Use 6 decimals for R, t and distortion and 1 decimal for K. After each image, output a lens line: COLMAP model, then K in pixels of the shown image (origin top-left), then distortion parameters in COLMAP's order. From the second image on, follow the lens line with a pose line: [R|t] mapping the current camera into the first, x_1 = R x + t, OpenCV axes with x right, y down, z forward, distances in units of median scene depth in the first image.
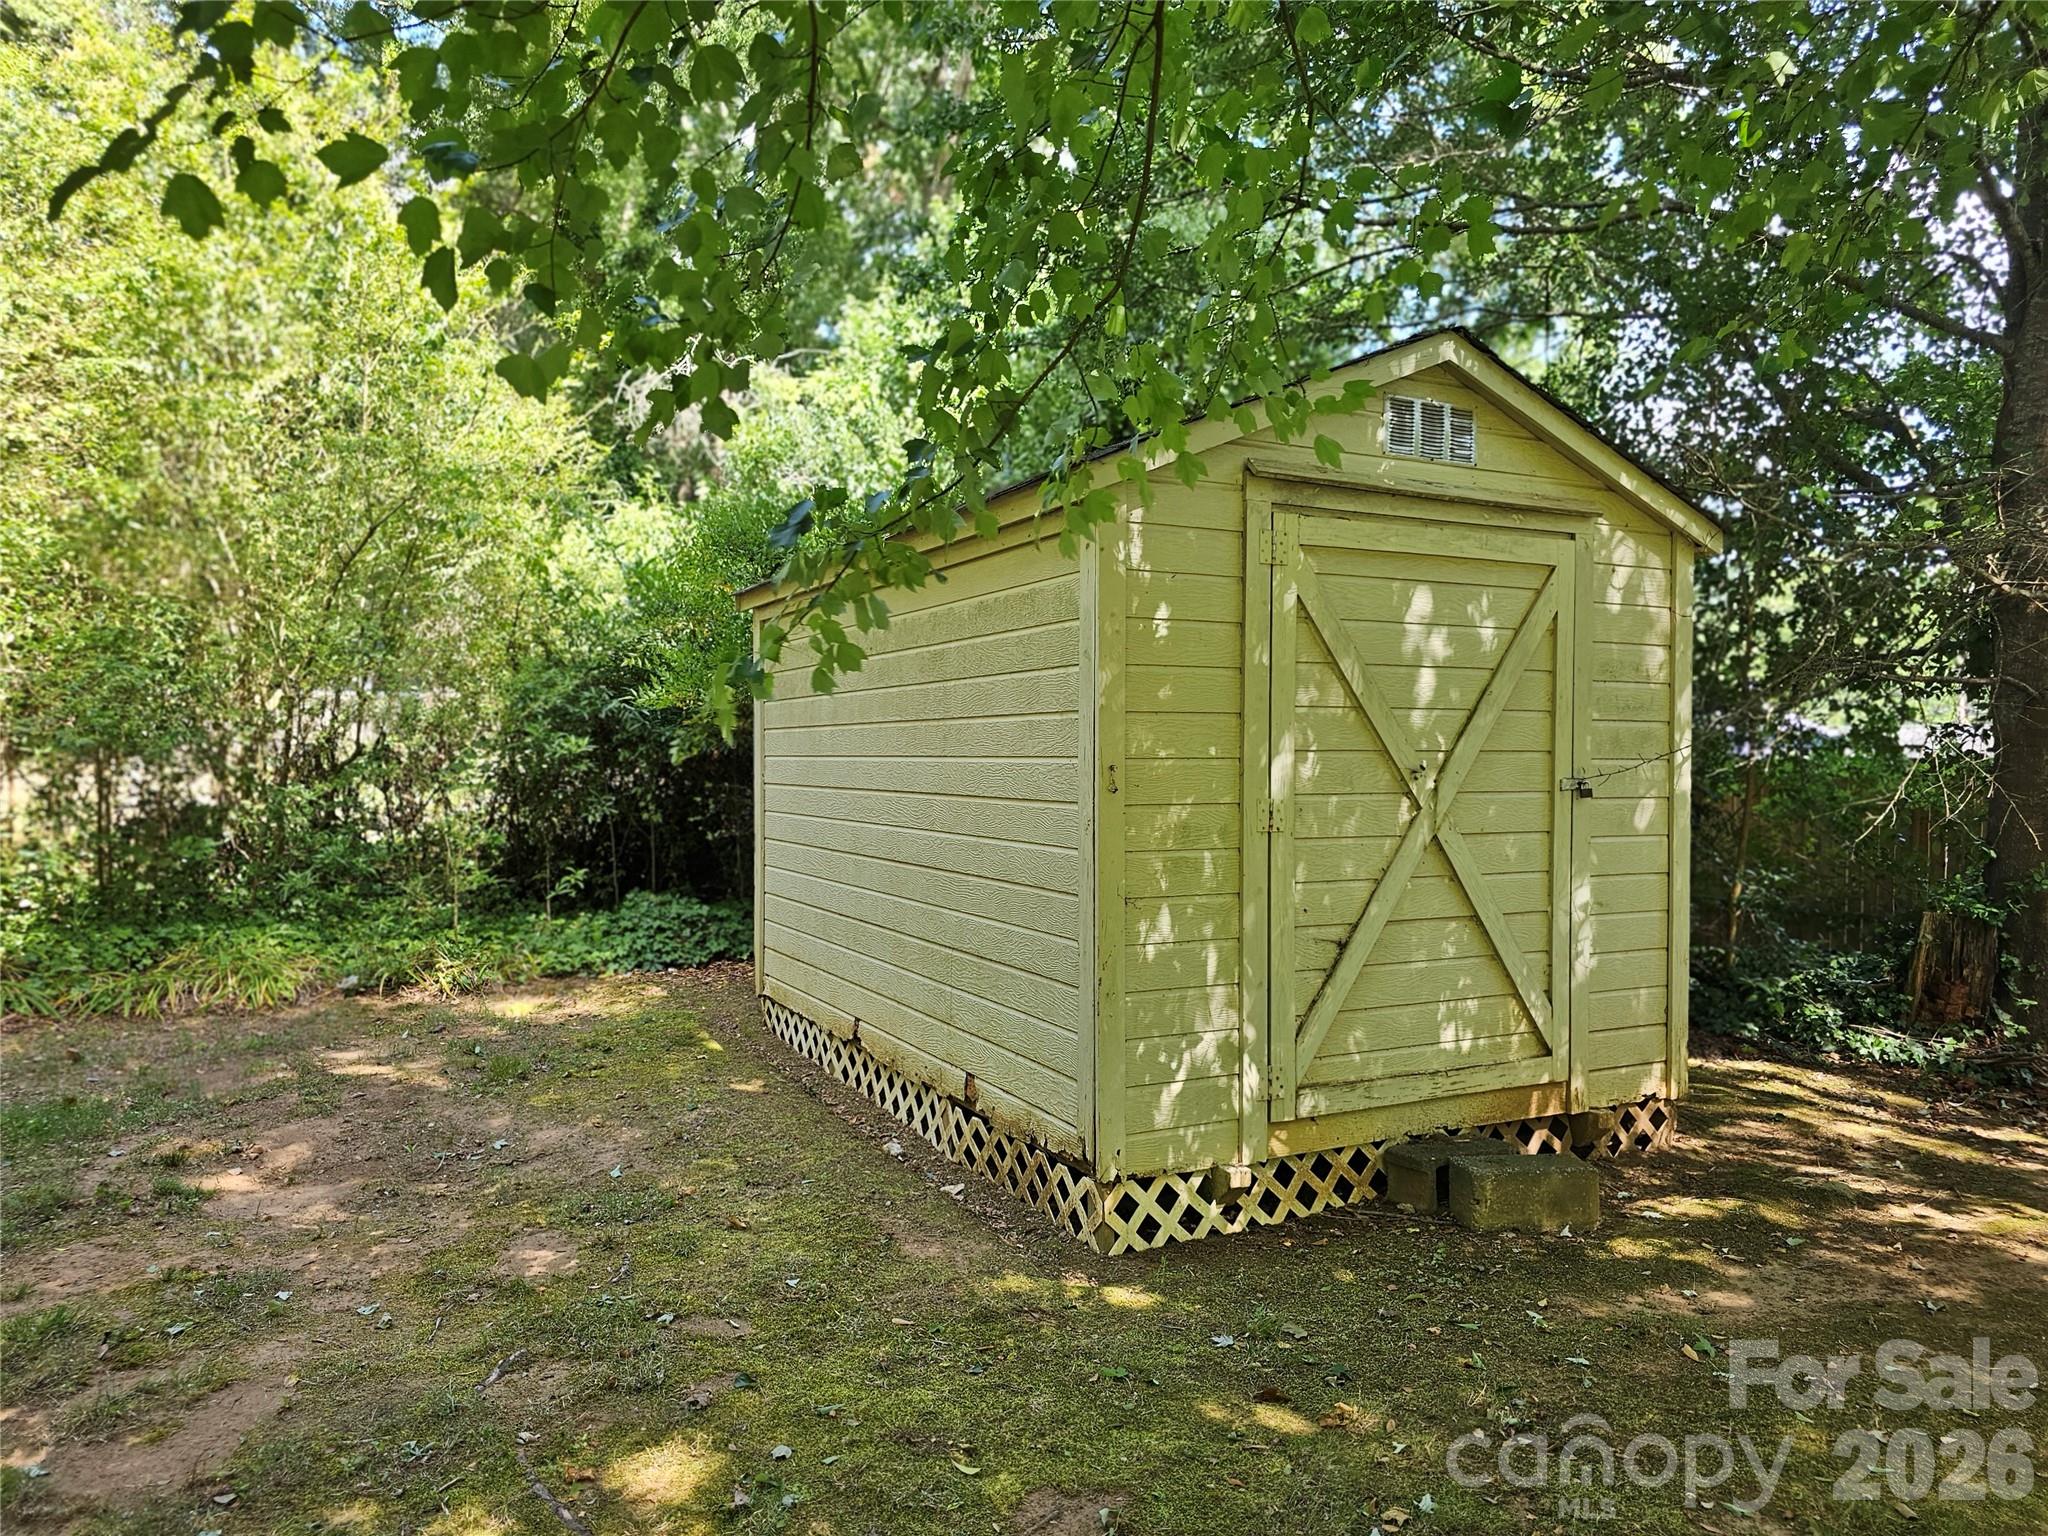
lens RADIAL K [[1391.6, 0, 1022.0], [0, 1391.6, 776.3], [0, 0, 1]] dist [0.005496, 0.000857]
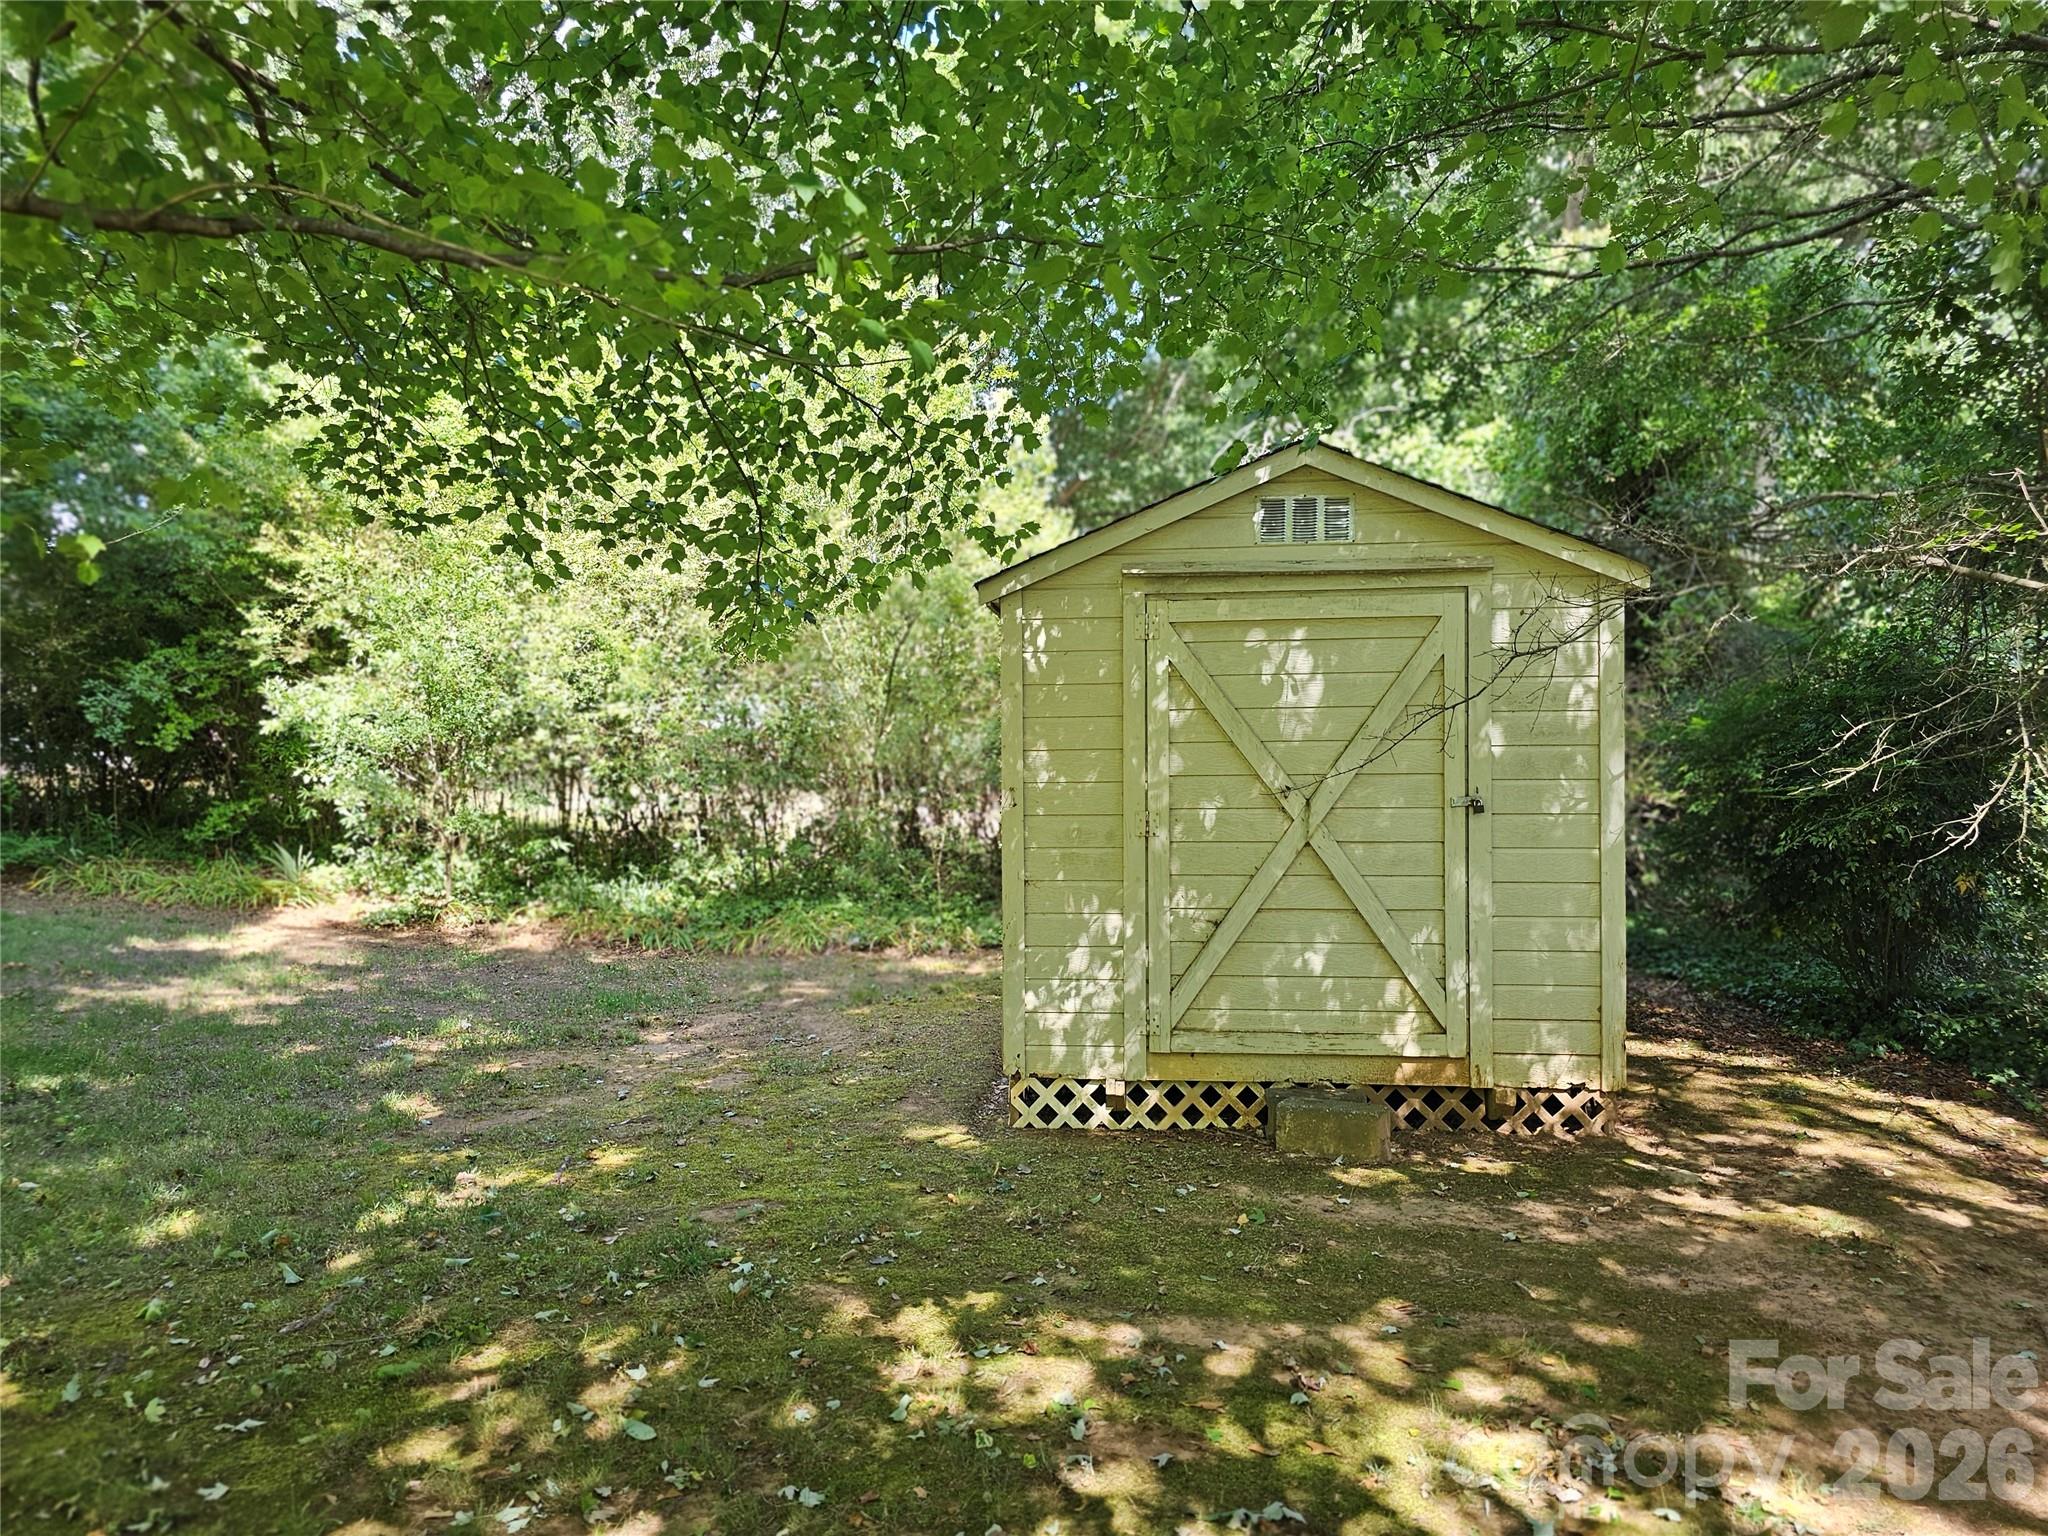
lens RADIAL K [[1391.6, 0, 1025.8], [0, 1391.6, 765.5], [0, 0, 1]] dist [0.005496, 0.000857]
pose [[0.835239, -0.014933, -0.549685, 0.789262], [0.000074, 0.999634, -0.027044, 0.007665], [0.549888, 0.022548, 0.834934, -0.186948]]
